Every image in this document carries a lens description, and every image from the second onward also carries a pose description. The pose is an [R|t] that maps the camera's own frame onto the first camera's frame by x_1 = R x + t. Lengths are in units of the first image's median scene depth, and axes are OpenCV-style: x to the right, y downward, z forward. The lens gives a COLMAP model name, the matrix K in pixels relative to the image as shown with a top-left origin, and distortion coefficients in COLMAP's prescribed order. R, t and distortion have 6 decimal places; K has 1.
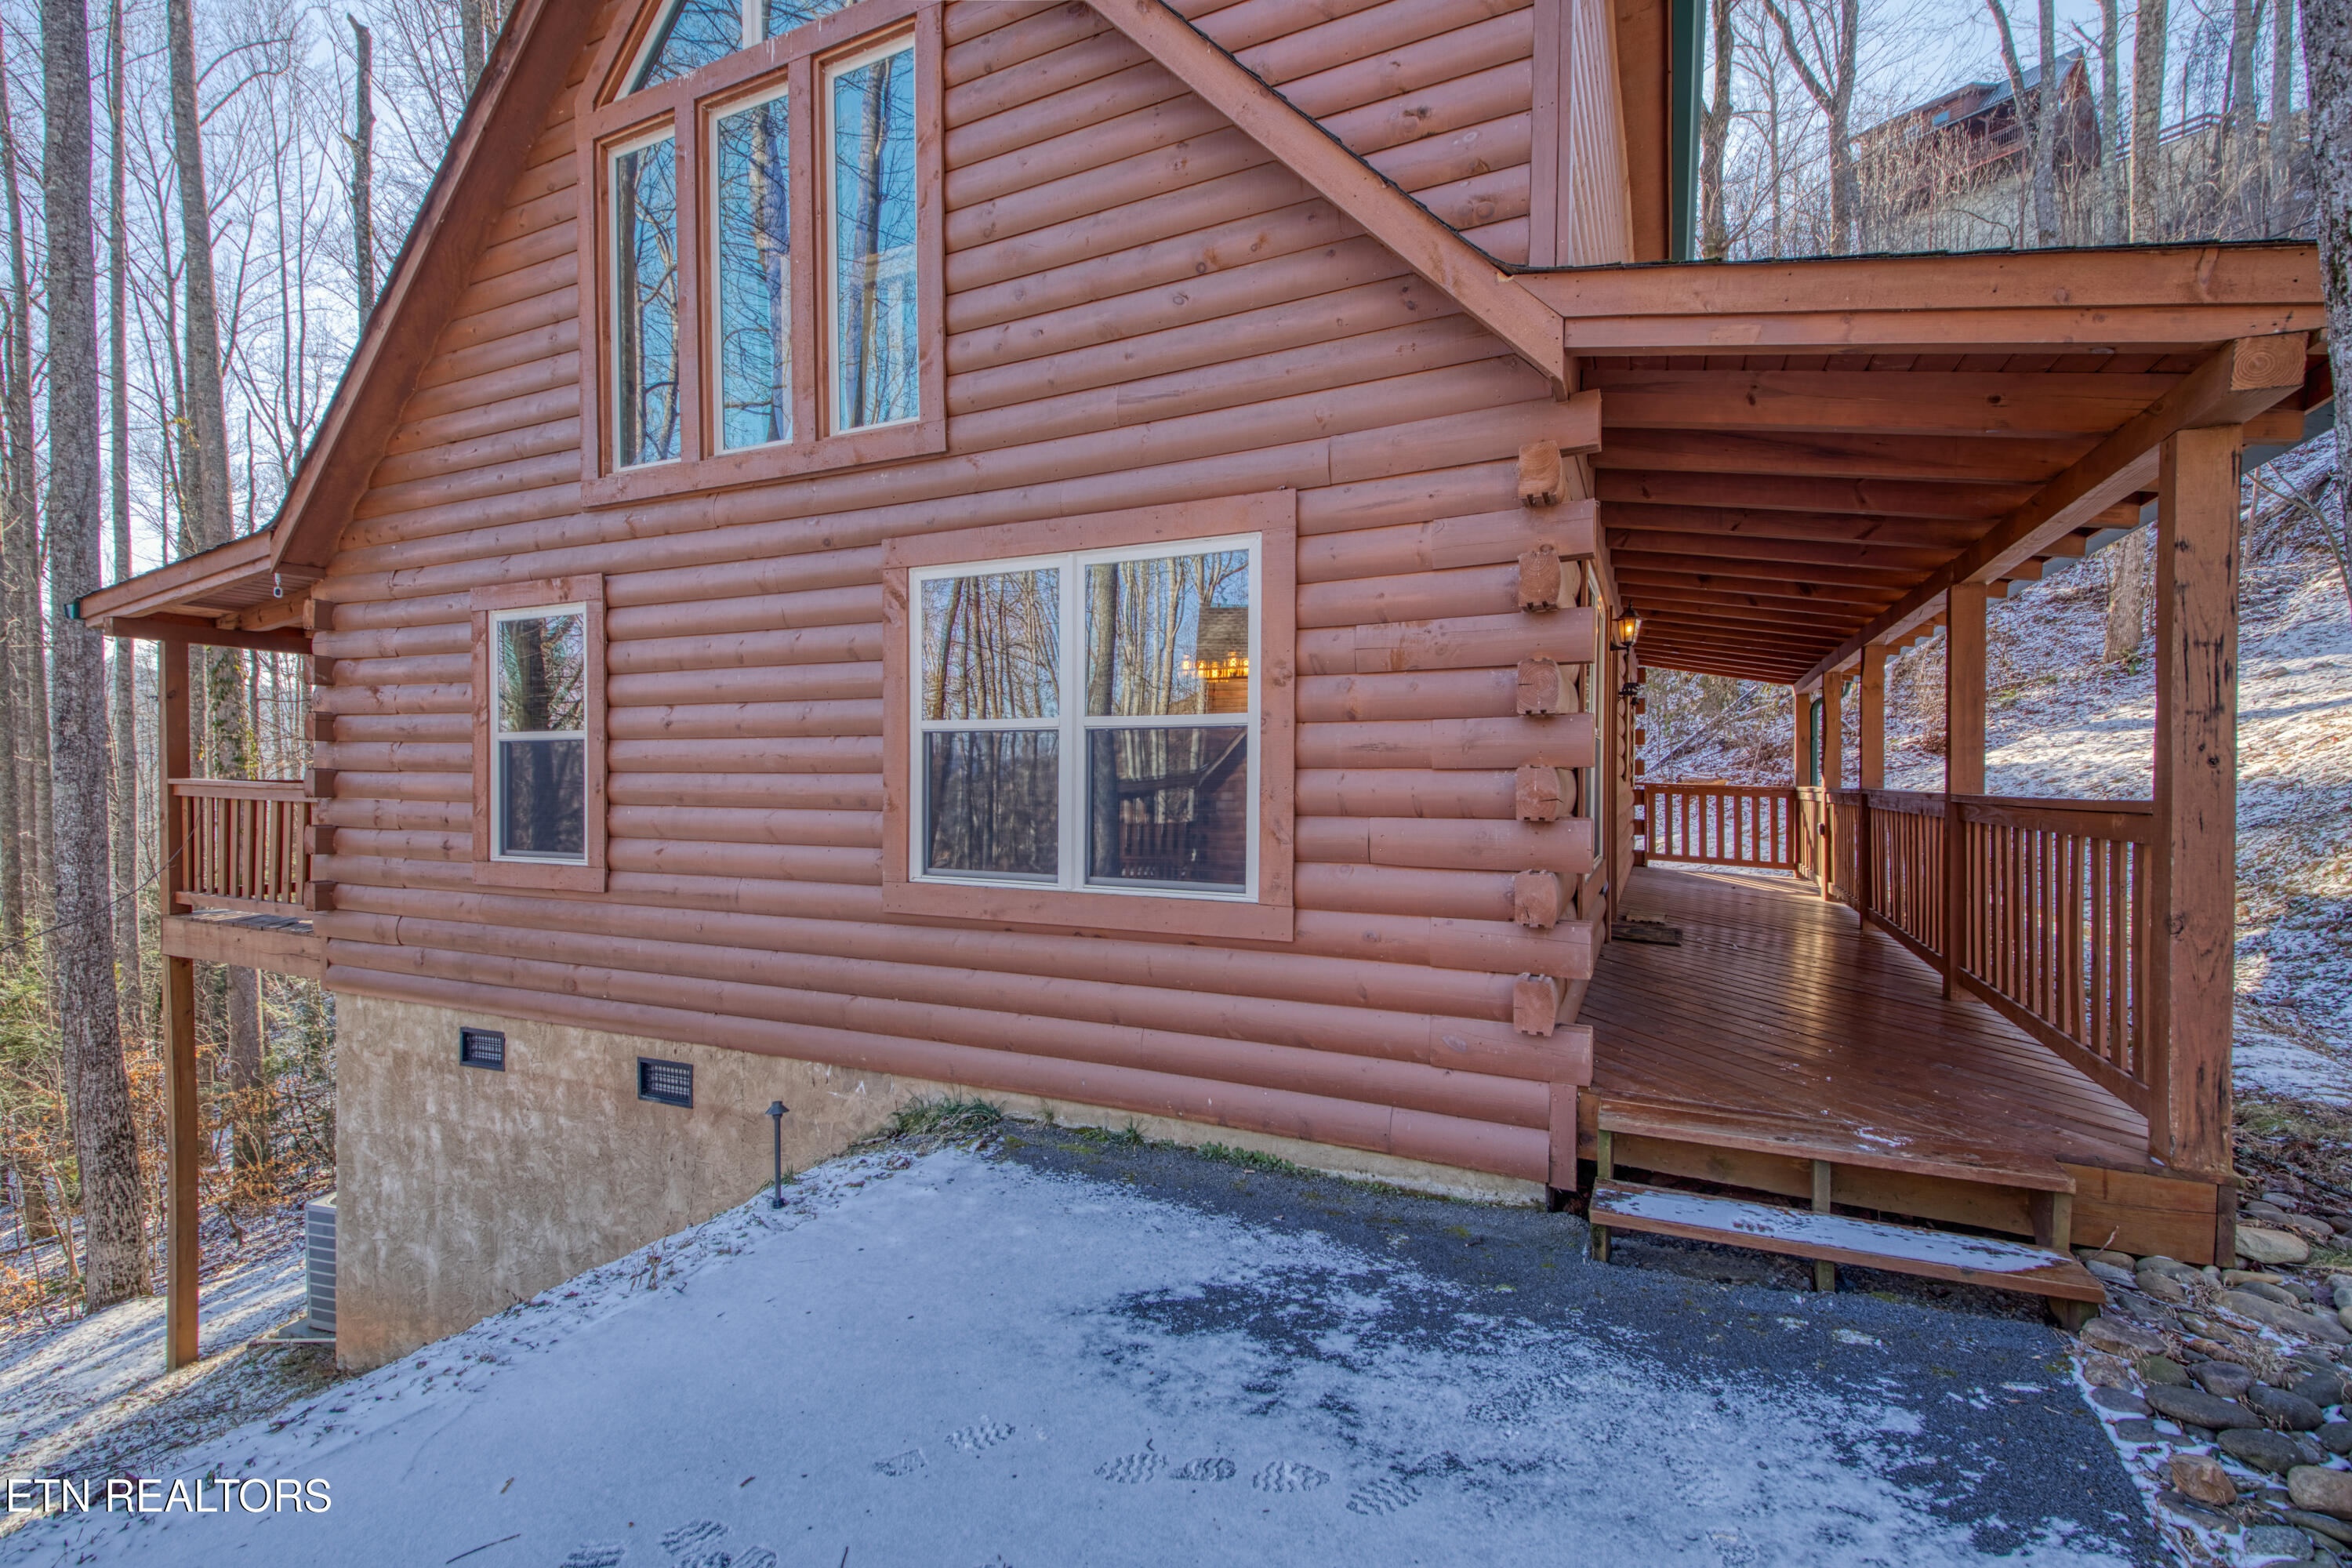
lens RADIAL K [[969.5, 0, 1197.0], [0, 969.5, 791.7], [0, 0, 1]] dist [0.018034, -0.003124]
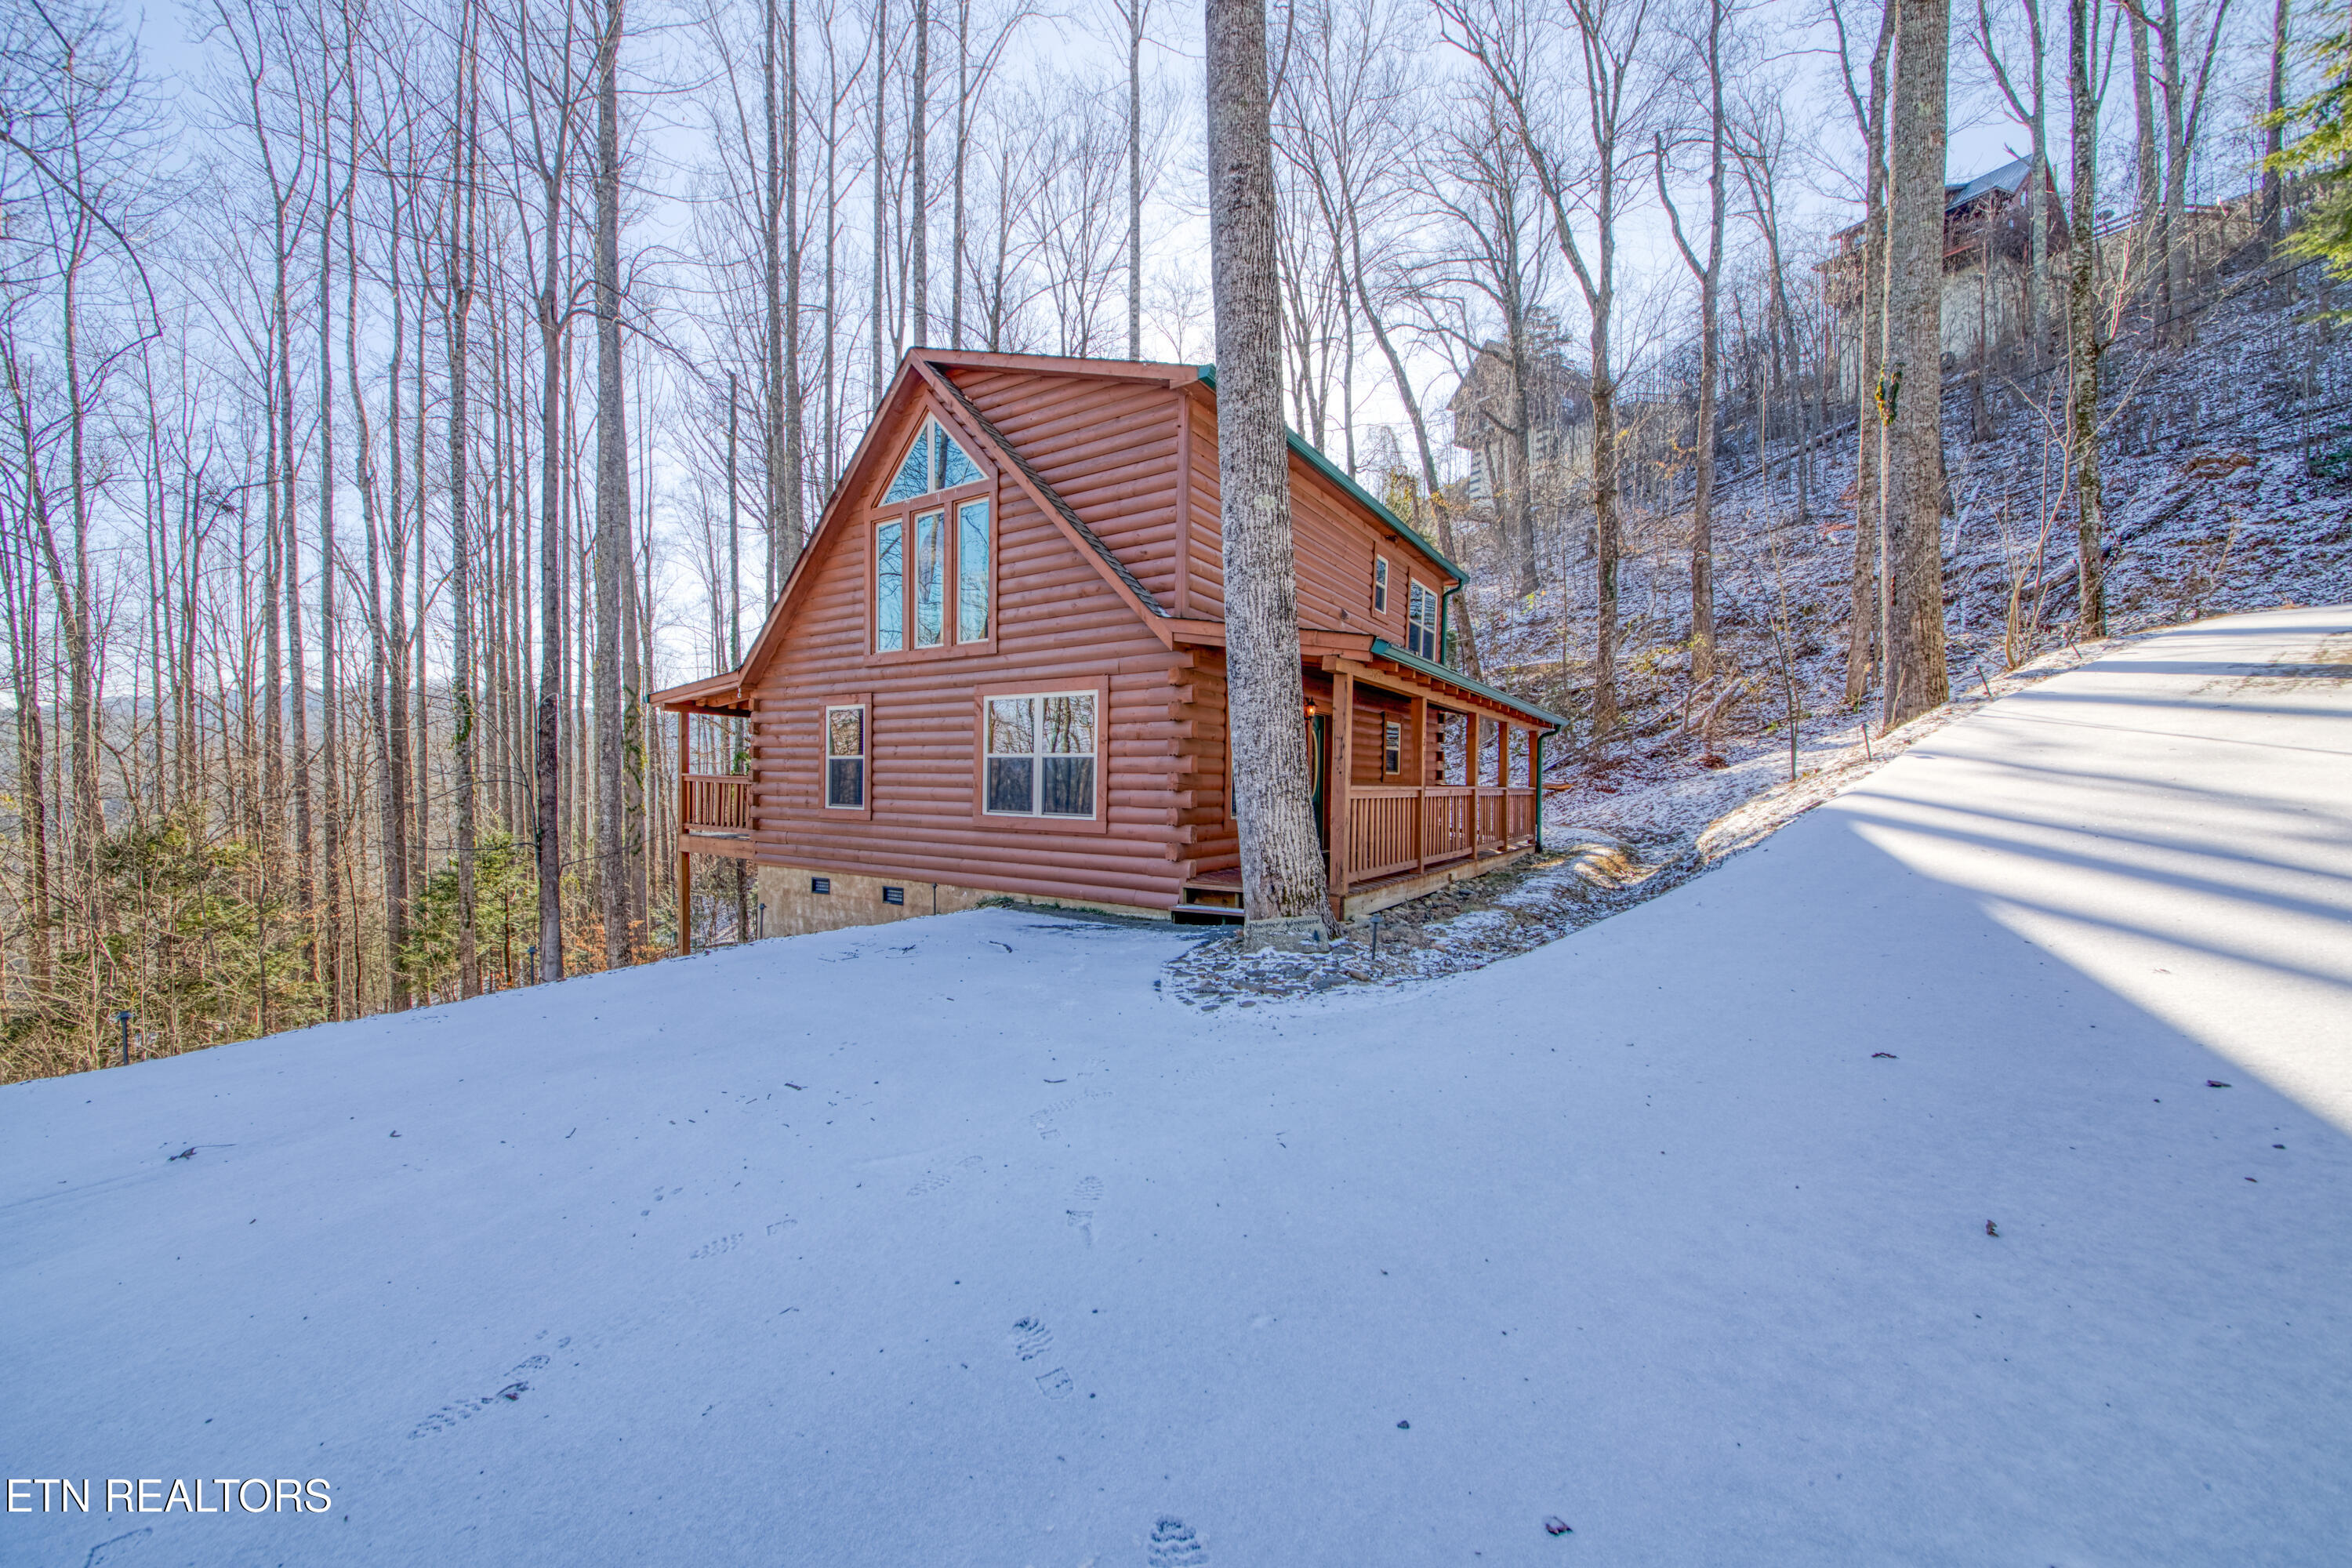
lens RADIAL K [[861.4, 0, 1173.3], [0, 861.4, 797.4], [0, 0, 1]] dist [0.008516, -0.005604]
pose [[0.989333, 0.013609, -0.145037, 0.546127], [-0.013251, 0.999906, 0.003432, 0.030628], [0.145070, -0.001473, 0.989420, -1.220218]]
